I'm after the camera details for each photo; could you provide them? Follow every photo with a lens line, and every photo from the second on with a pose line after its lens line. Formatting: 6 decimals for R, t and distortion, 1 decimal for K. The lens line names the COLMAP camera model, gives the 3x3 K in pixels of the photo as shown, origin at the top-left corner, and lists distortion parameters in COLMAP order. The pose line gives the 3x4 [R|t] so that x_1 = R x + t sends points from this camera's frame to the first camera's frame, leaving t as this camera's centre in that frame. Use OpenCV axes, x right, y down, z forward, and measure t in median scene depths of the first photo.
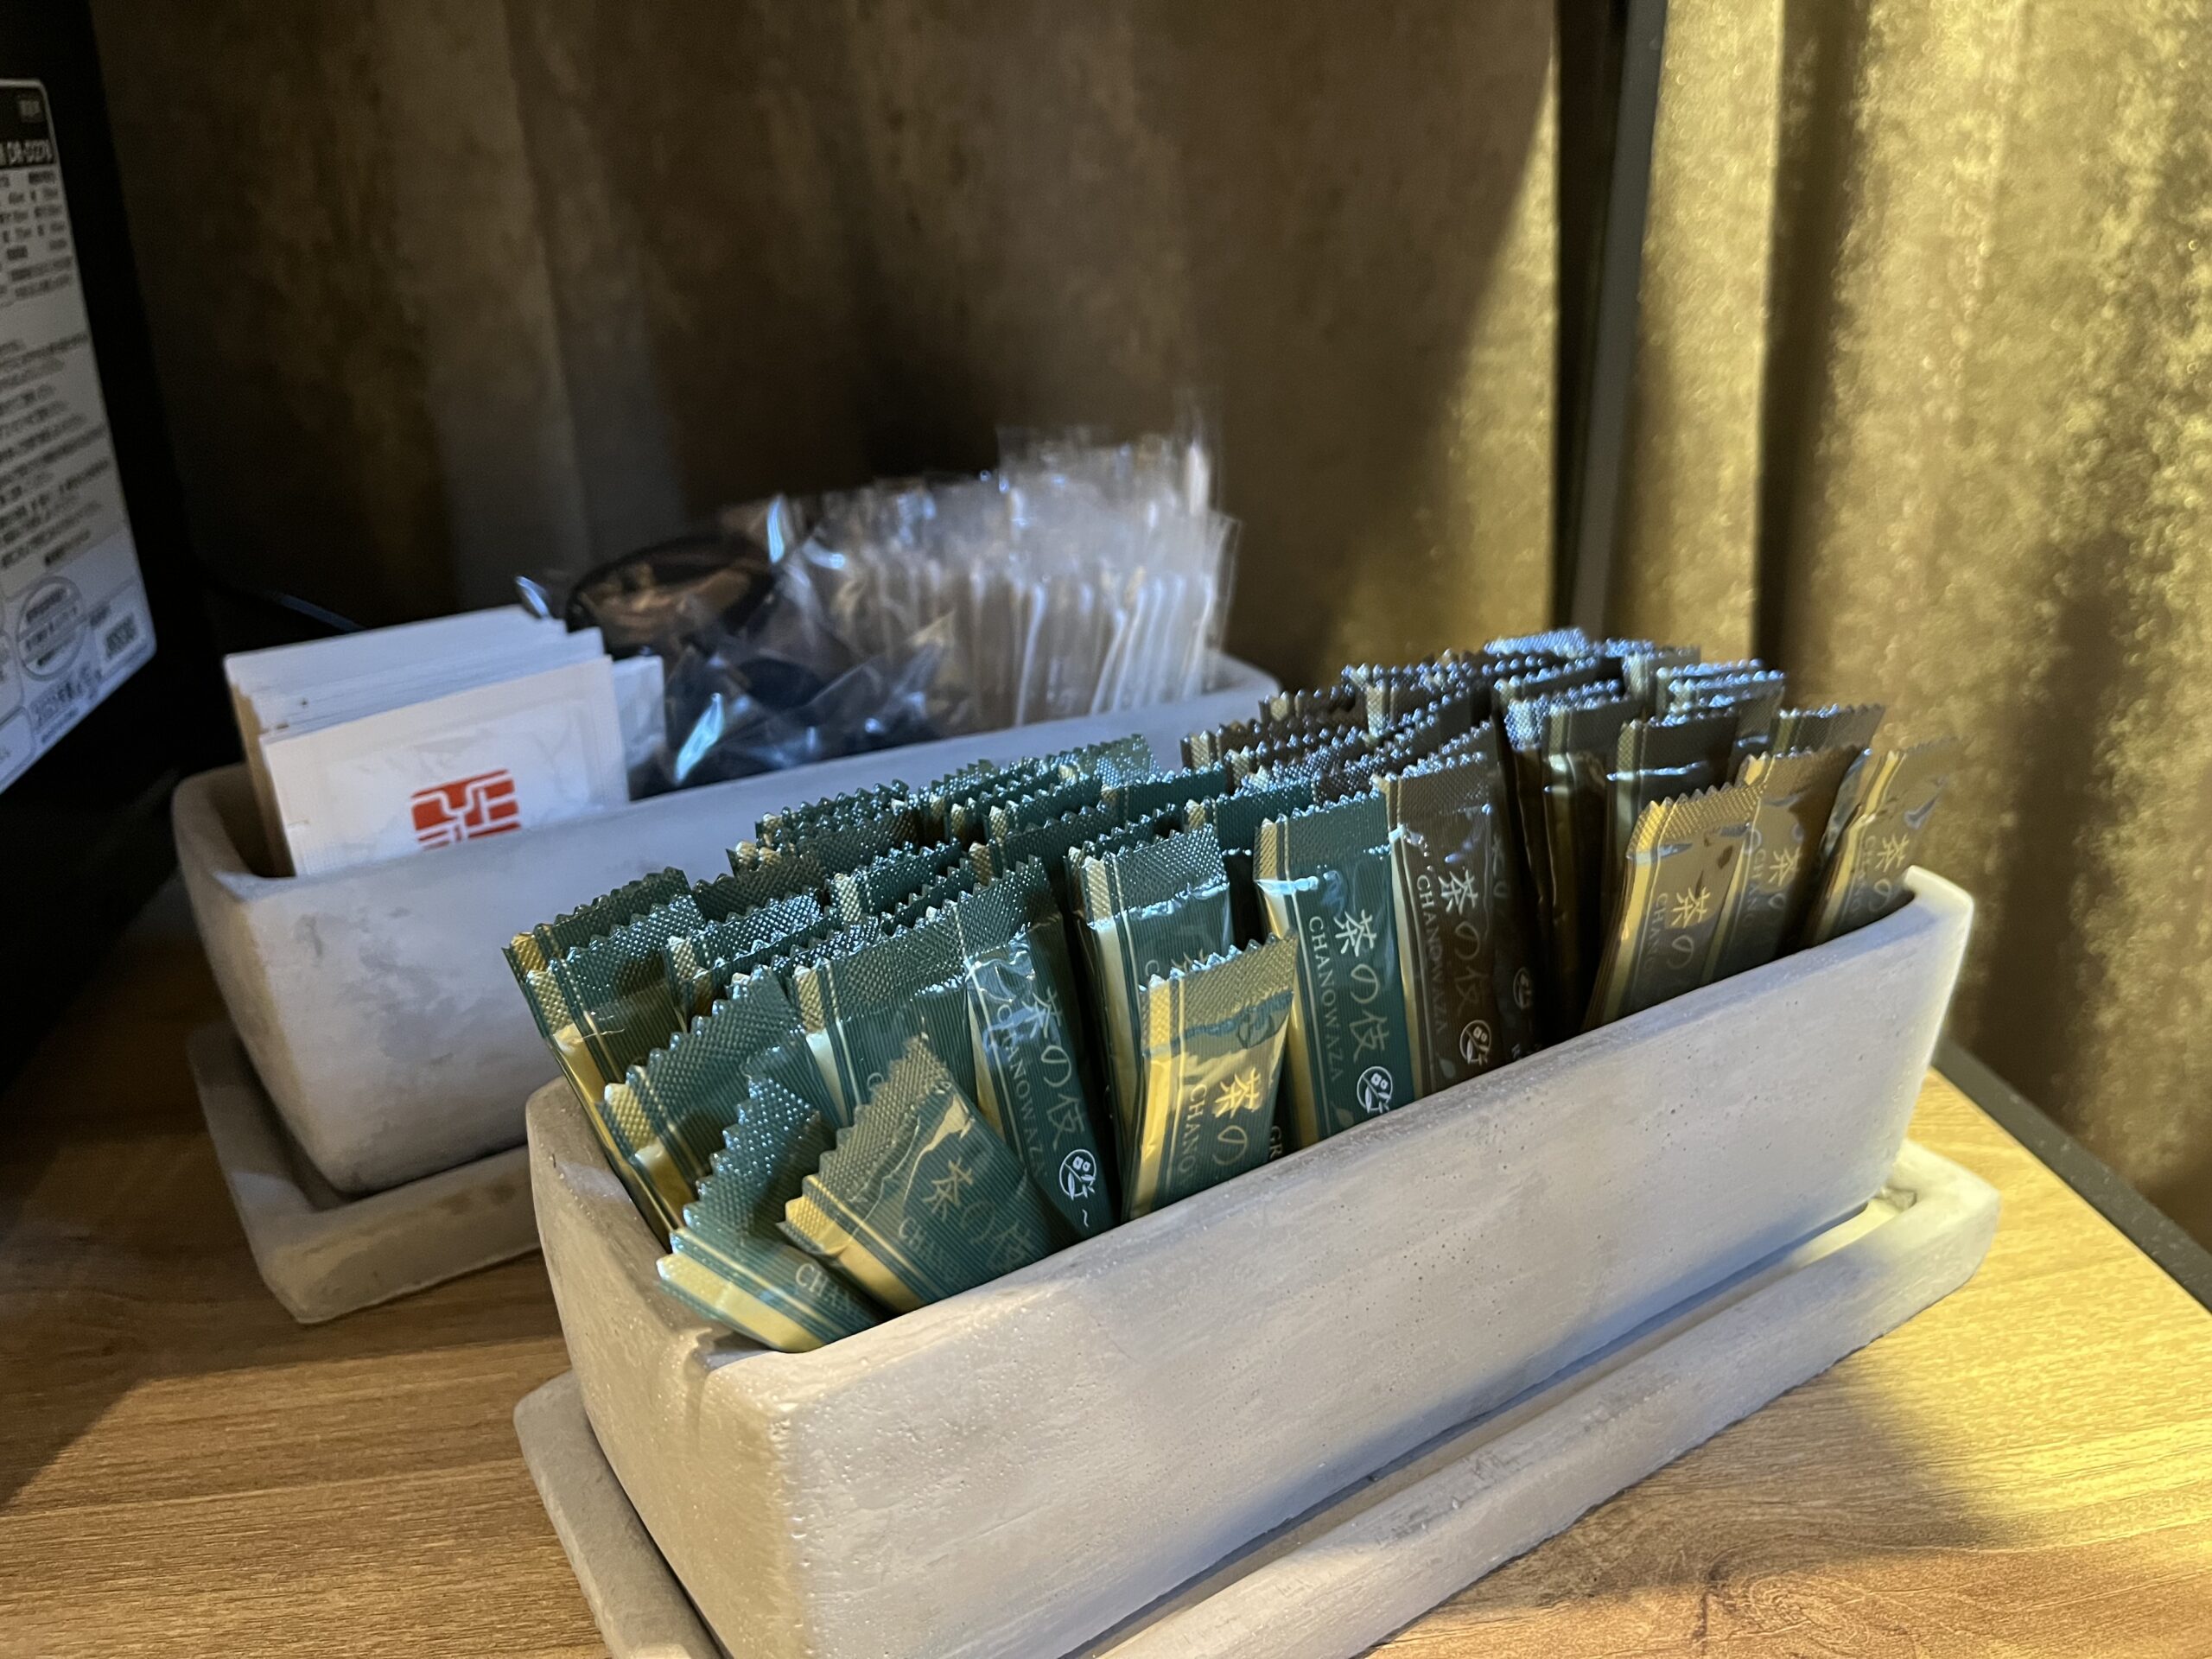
lens RADIAL K [[1664.1, 0, 1105.5], [0, 1664.1, 837.9], [0, 0, 1]] dist [-0.001500, -0.007904]
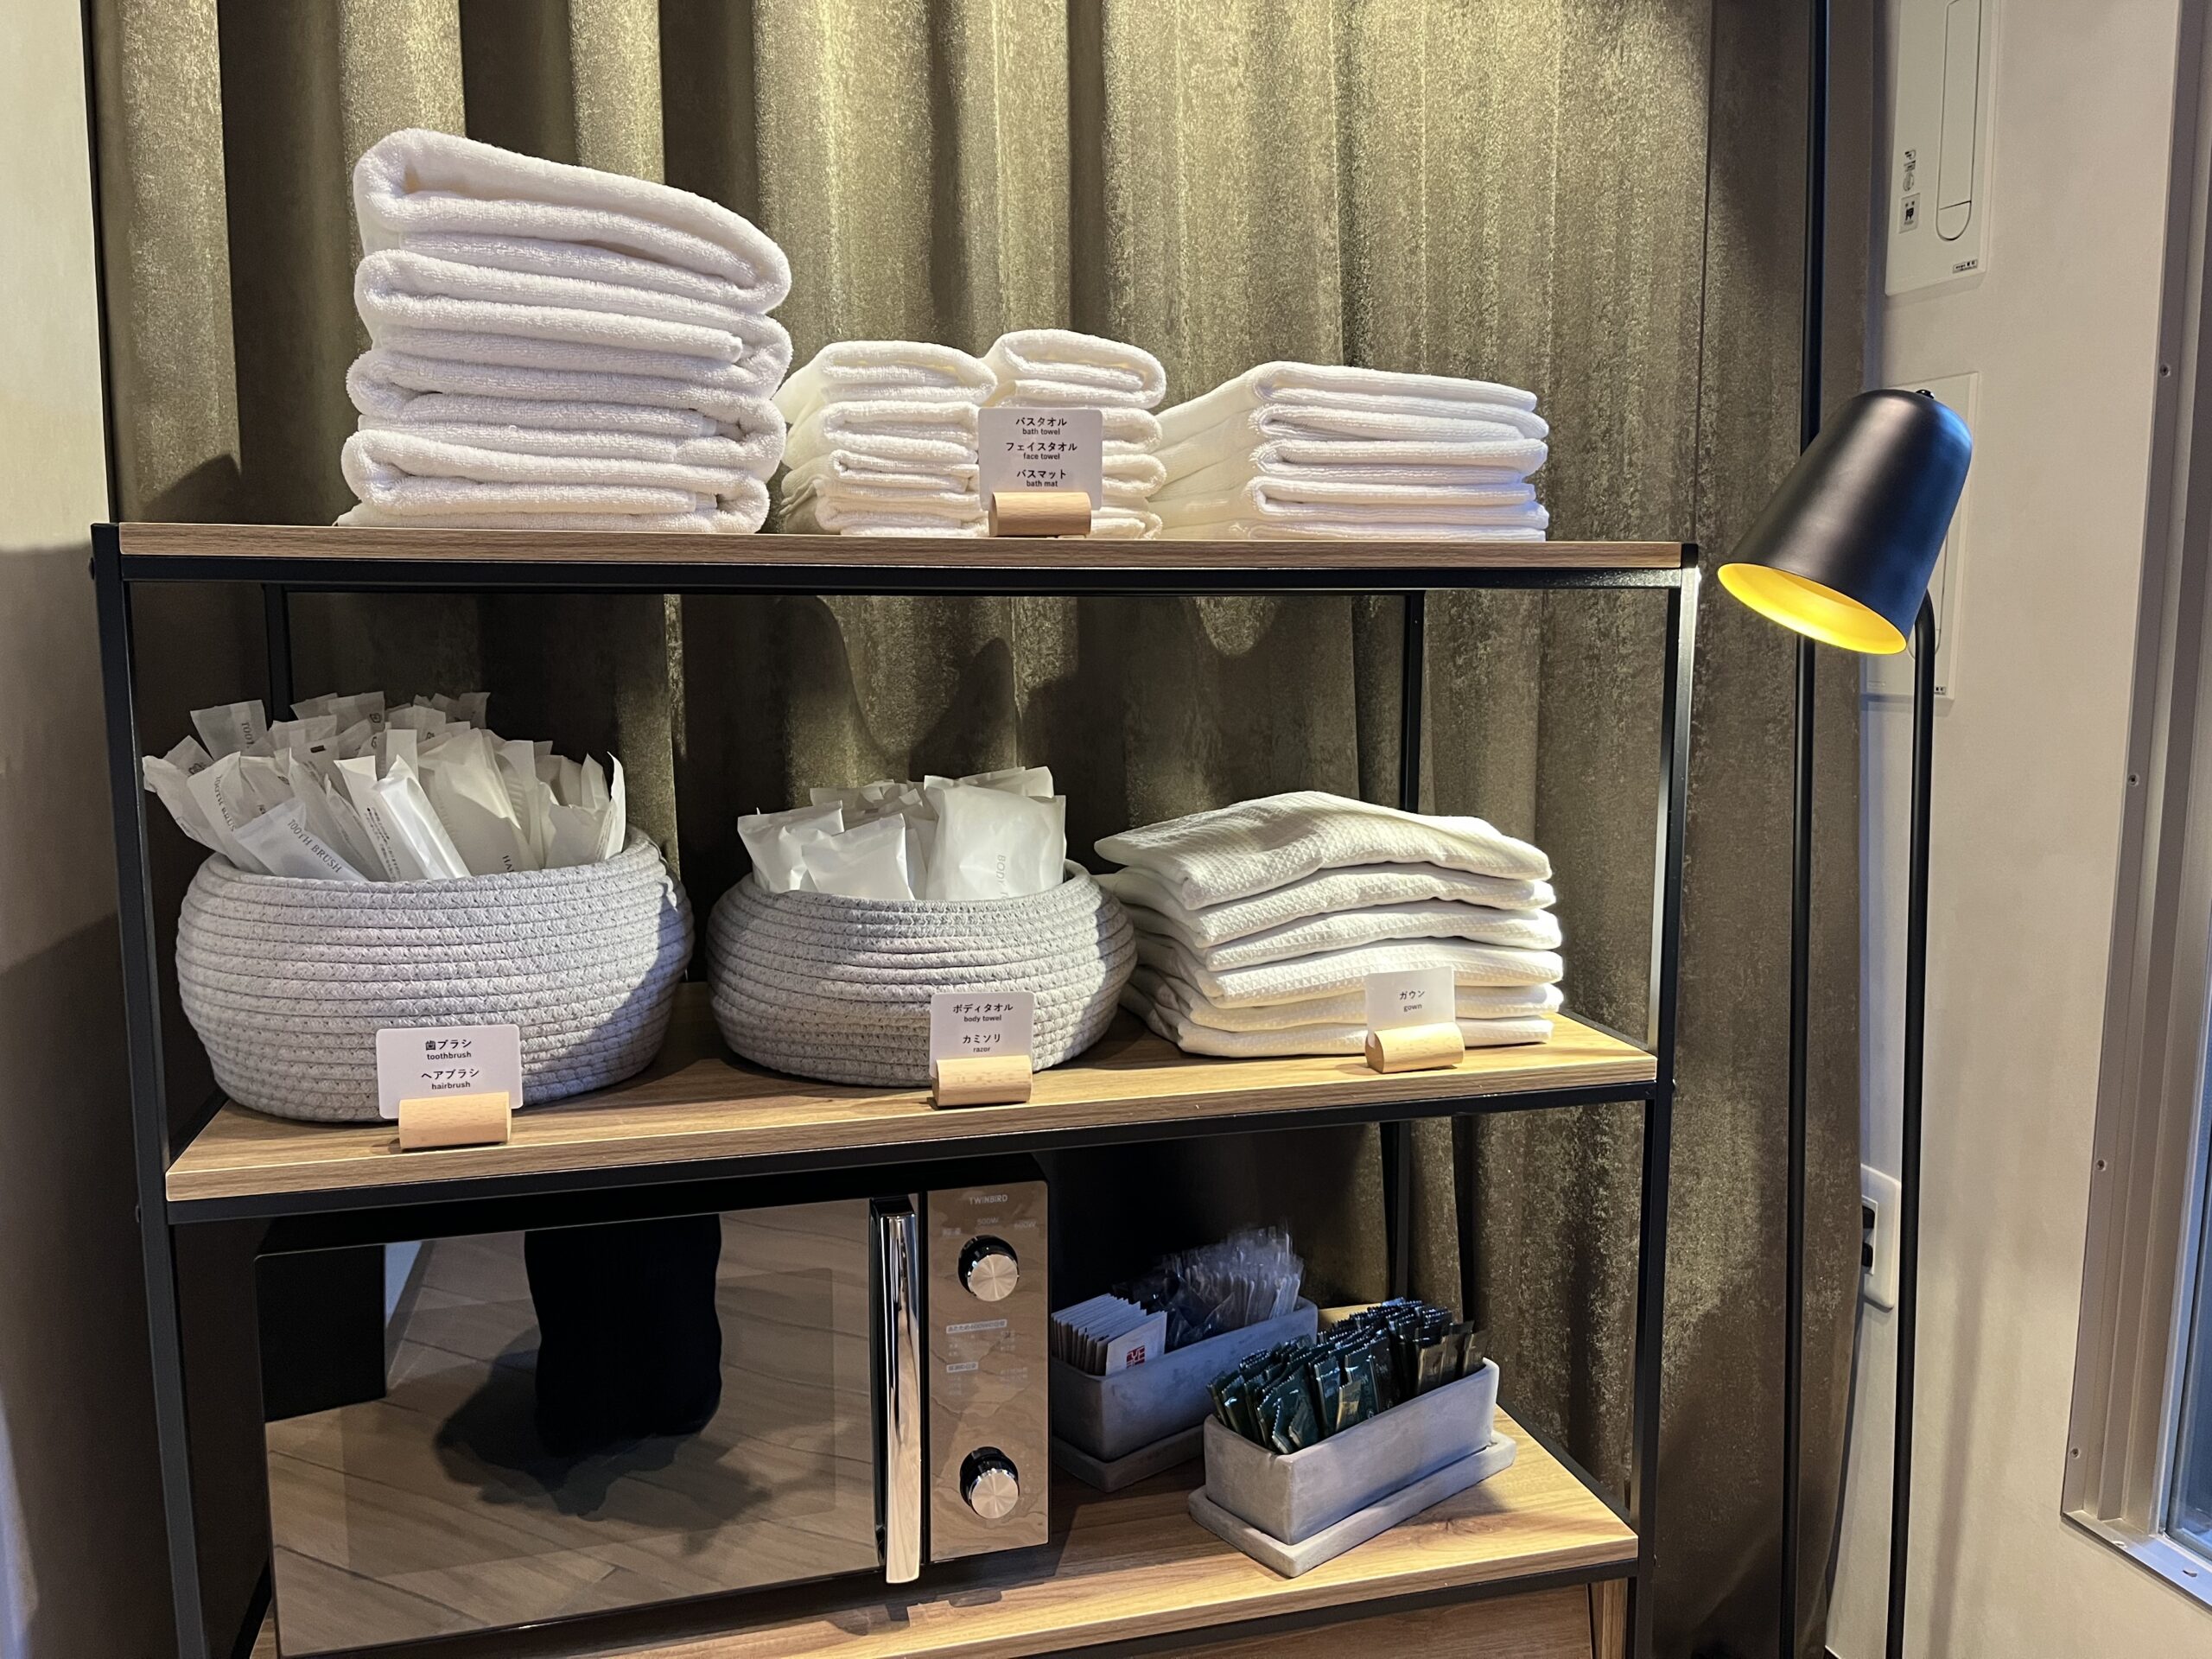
lens RADIAL K [[1664.1, 0, 1097.8], [0, 1664.1, 825.7], [0, 0, 1]] dist [-0.001500, -0.007904]
pose [[0.993826, 0.000115, 0.110949, -0.987211], [0.031036, 0.959790, -0.279000, -0.136683], [-0.106520, 0.280720, 0.953860, -3.393709]]
